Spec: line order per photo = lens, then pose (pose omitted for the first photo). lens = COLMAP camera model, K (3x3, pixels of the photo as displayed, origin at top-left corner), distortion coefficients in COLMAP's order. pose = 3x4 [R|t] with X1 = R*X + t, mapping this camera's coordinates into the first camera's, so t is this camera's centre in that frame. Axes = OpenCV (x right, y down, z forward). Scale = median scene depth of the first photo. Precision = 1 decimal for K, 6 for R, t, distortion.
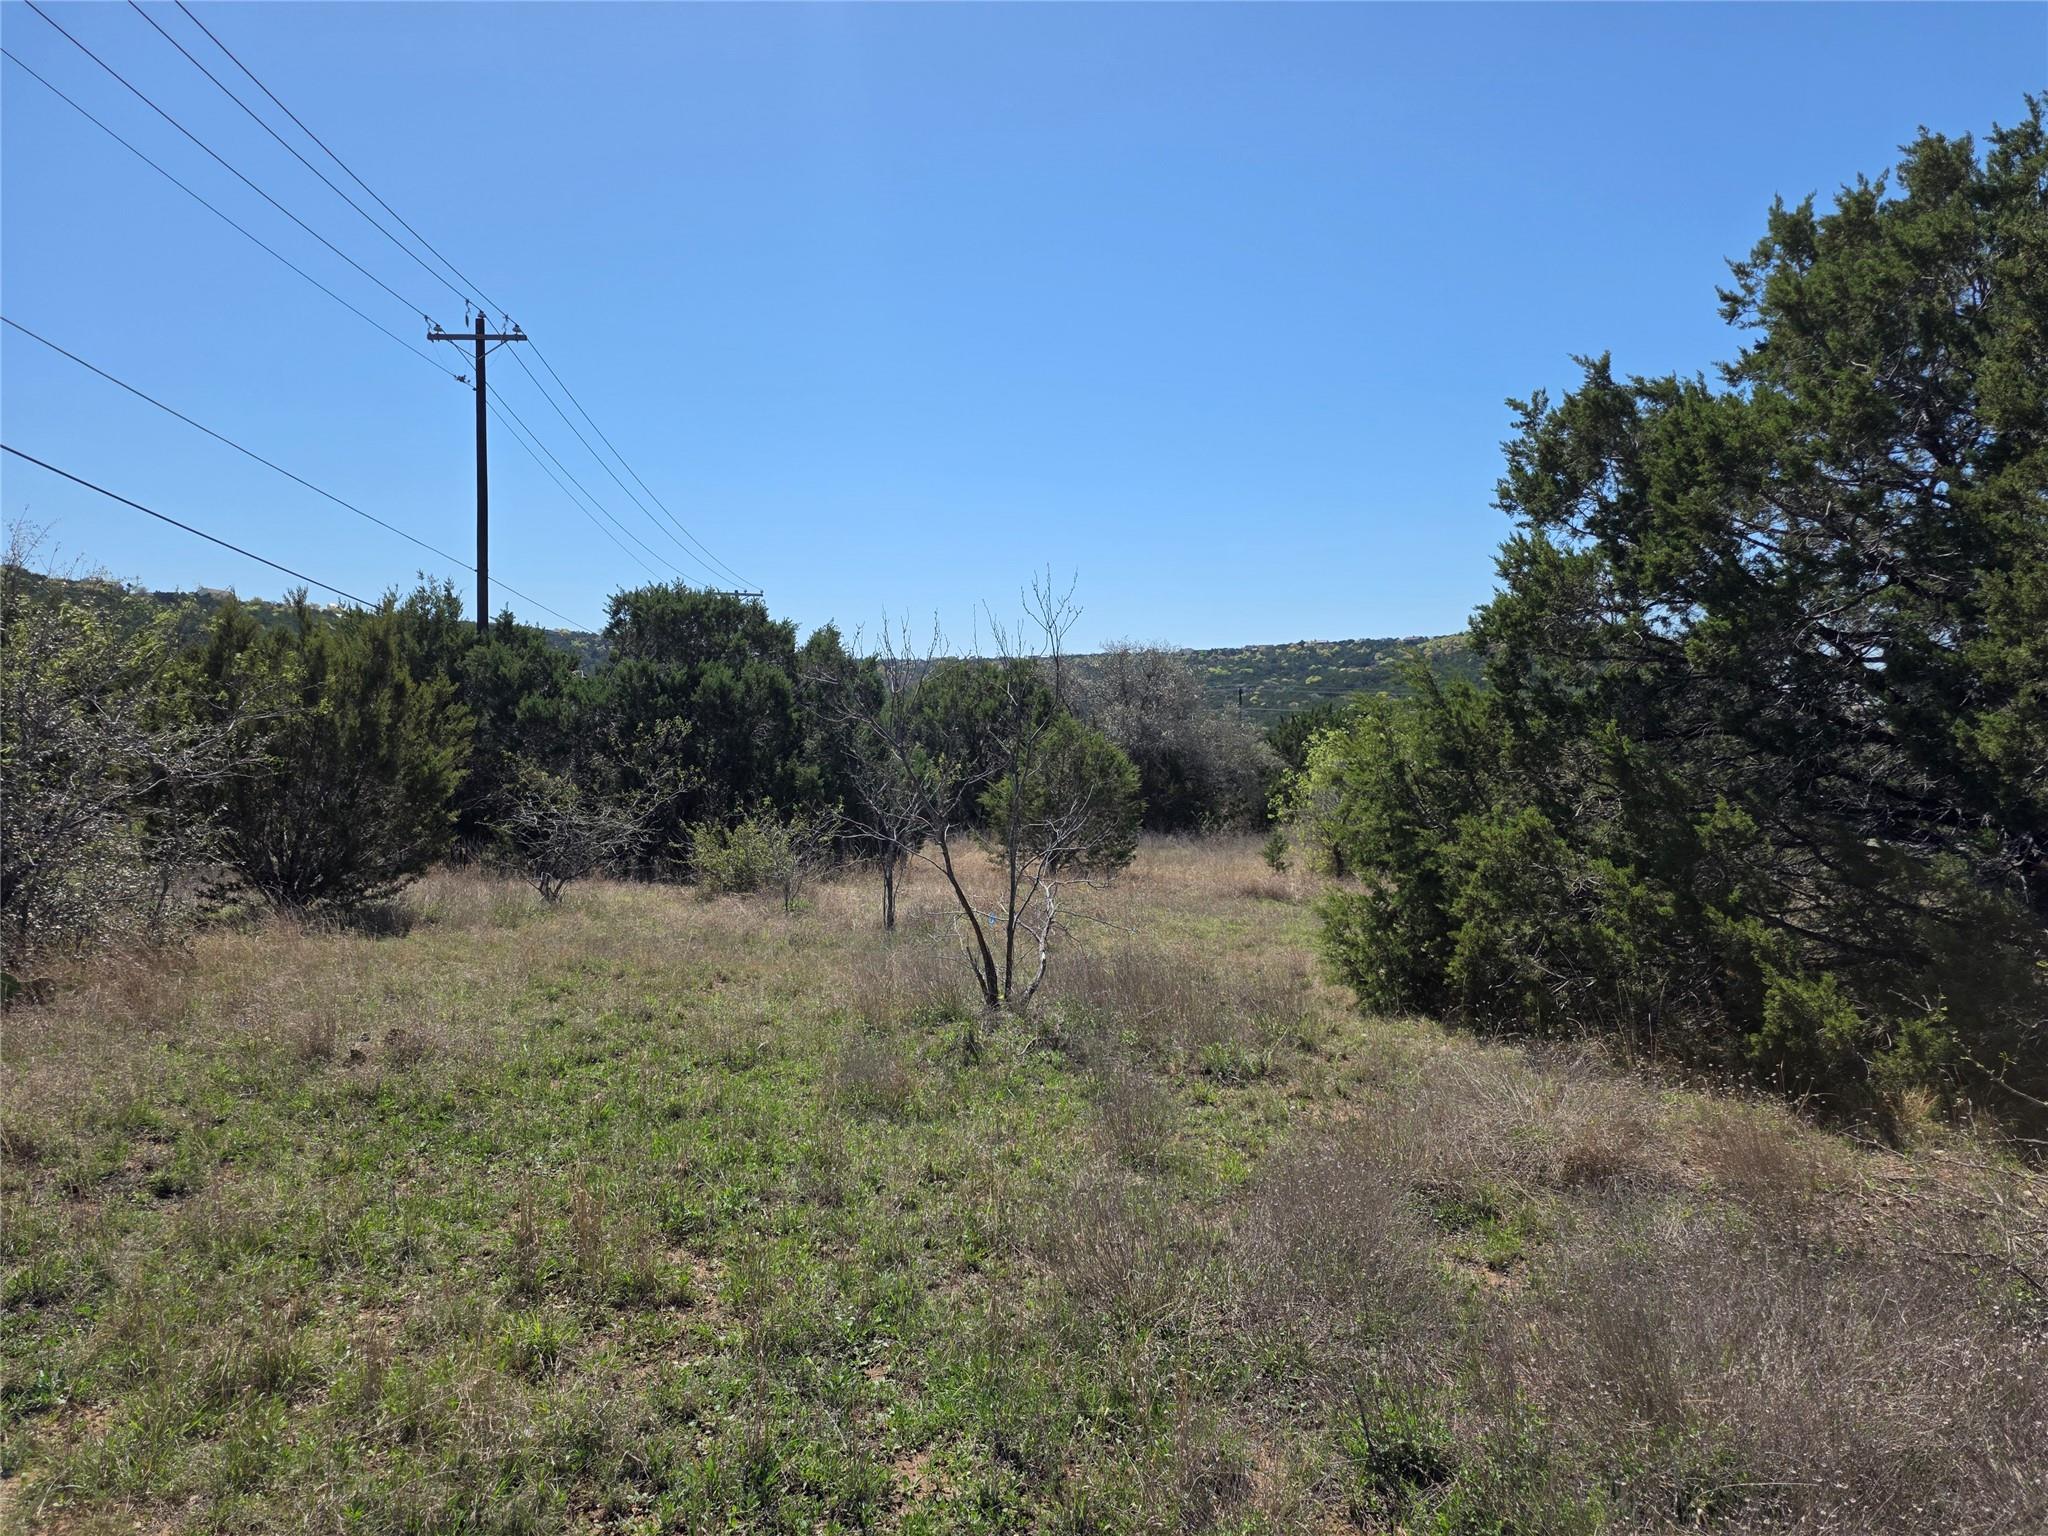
lens RADIAL K [[1356.8, 0, 1010.4], [0, 1356.8, 773.1], [0, 0, 1]] dist [0.043849, -0.028258]
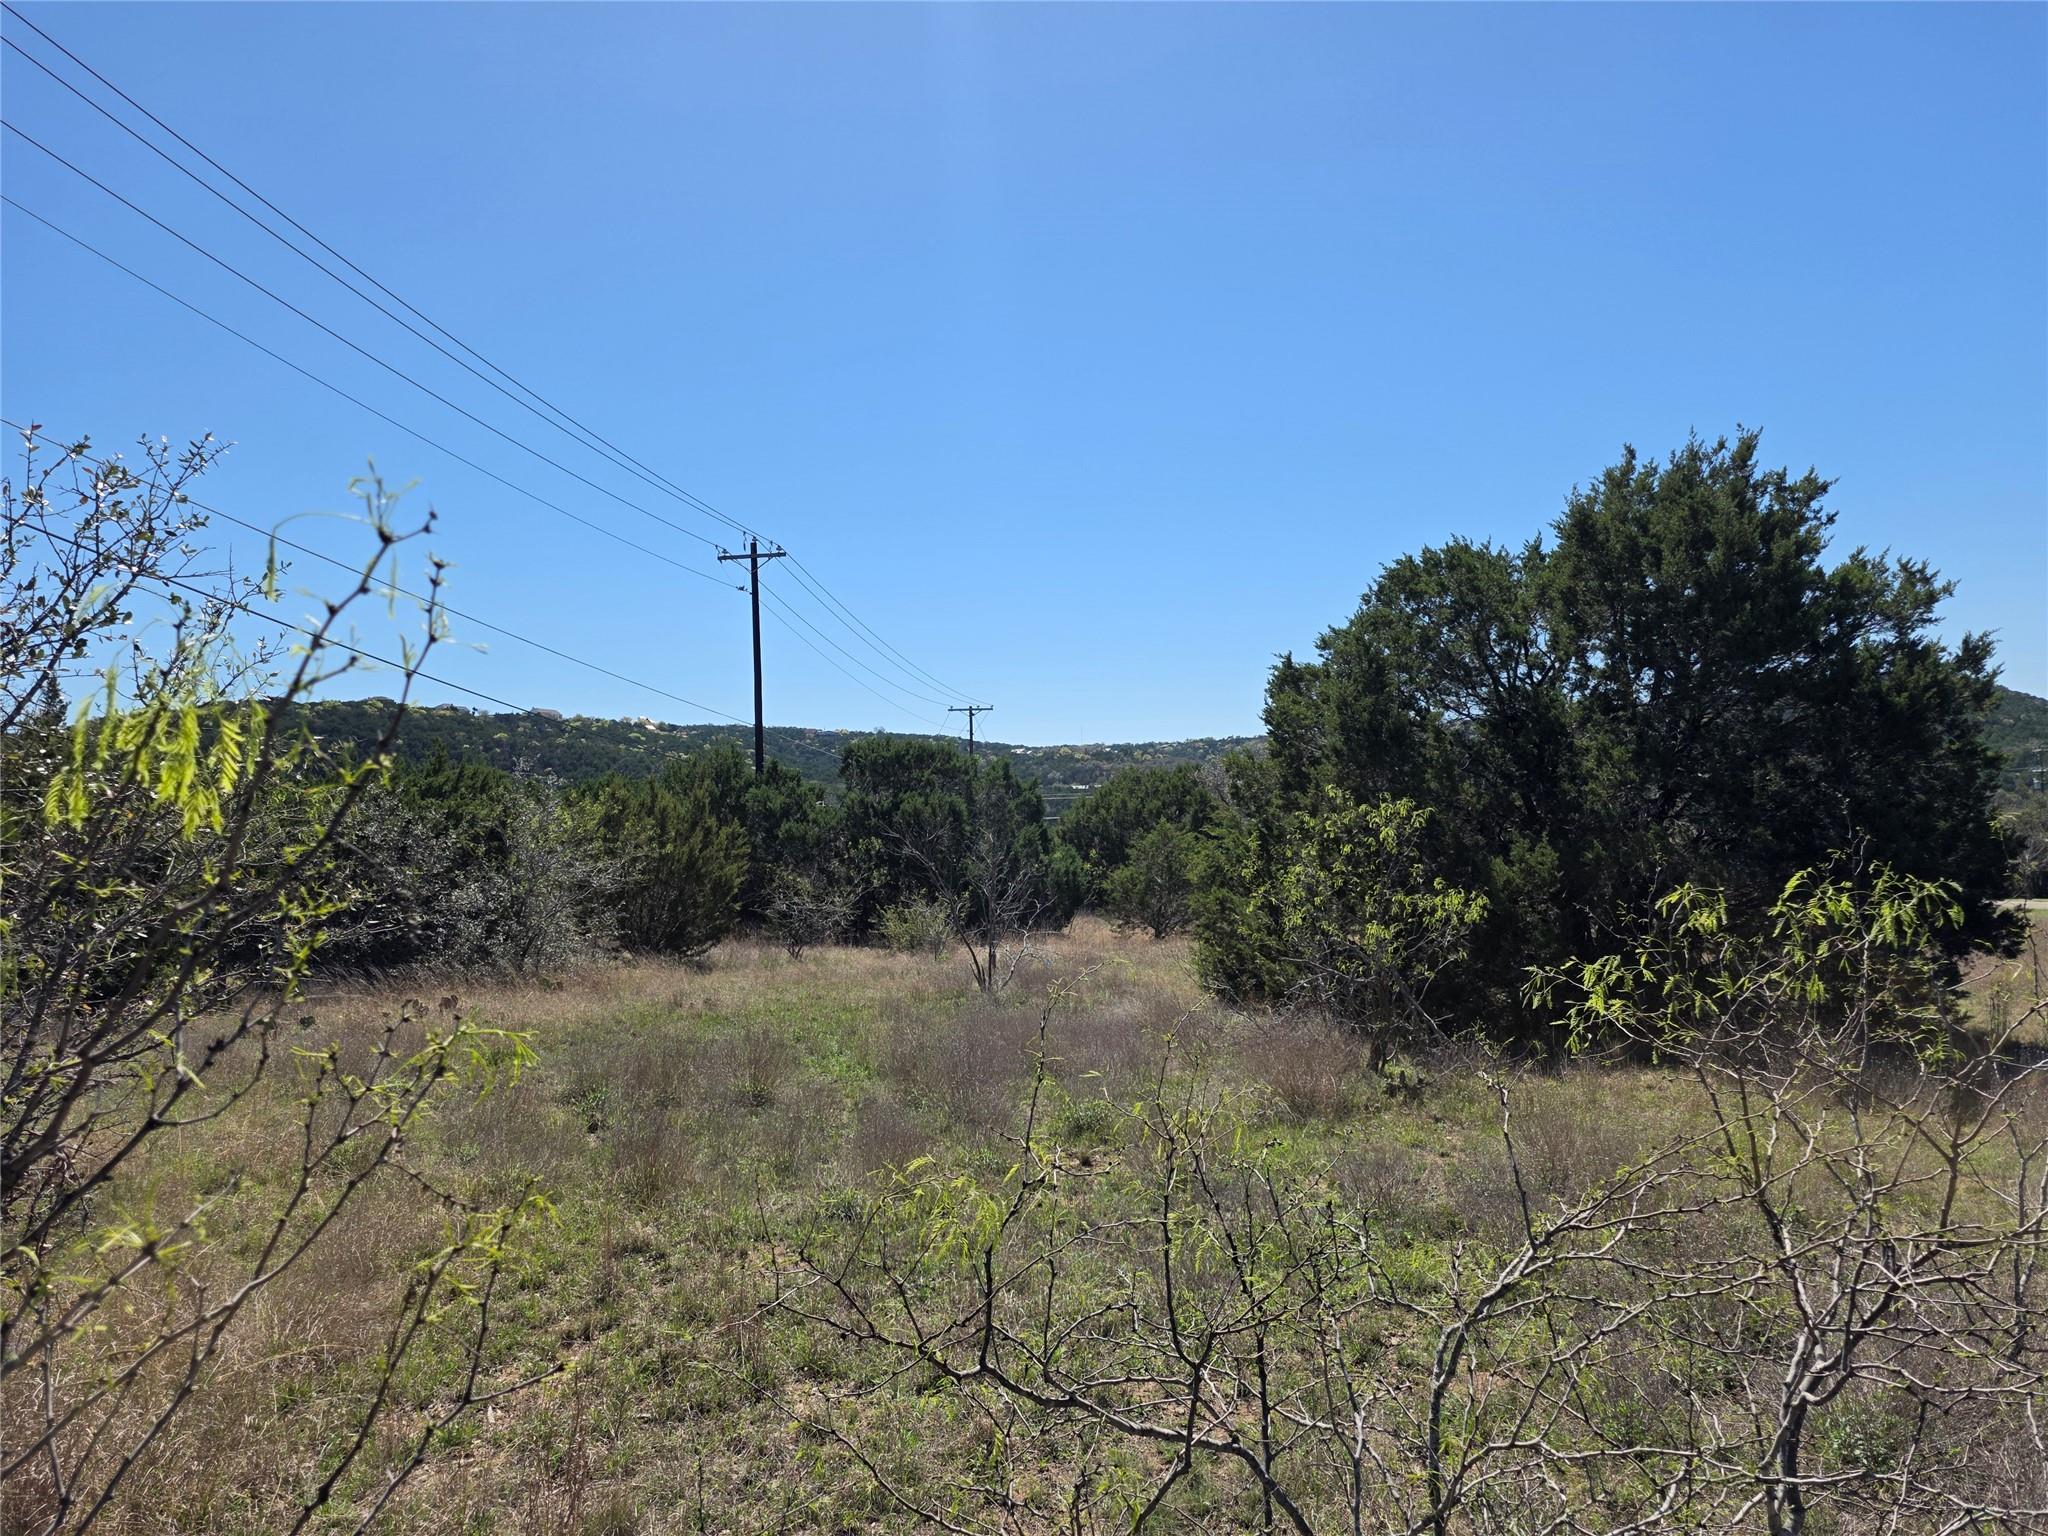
lens RADIAL K [[1356.8, 0, 1023.6], [0, 1356.8, 780.6], [0, 0, 1]] dist [0.043849, -0.028258]
pose [[0.982135, -0.039952, -0.183889, 0.162271], [0.029864, 0.997910, -0.057310, -0.009990], [0.185794, 0.050794, 0.981275, -0.374152]]
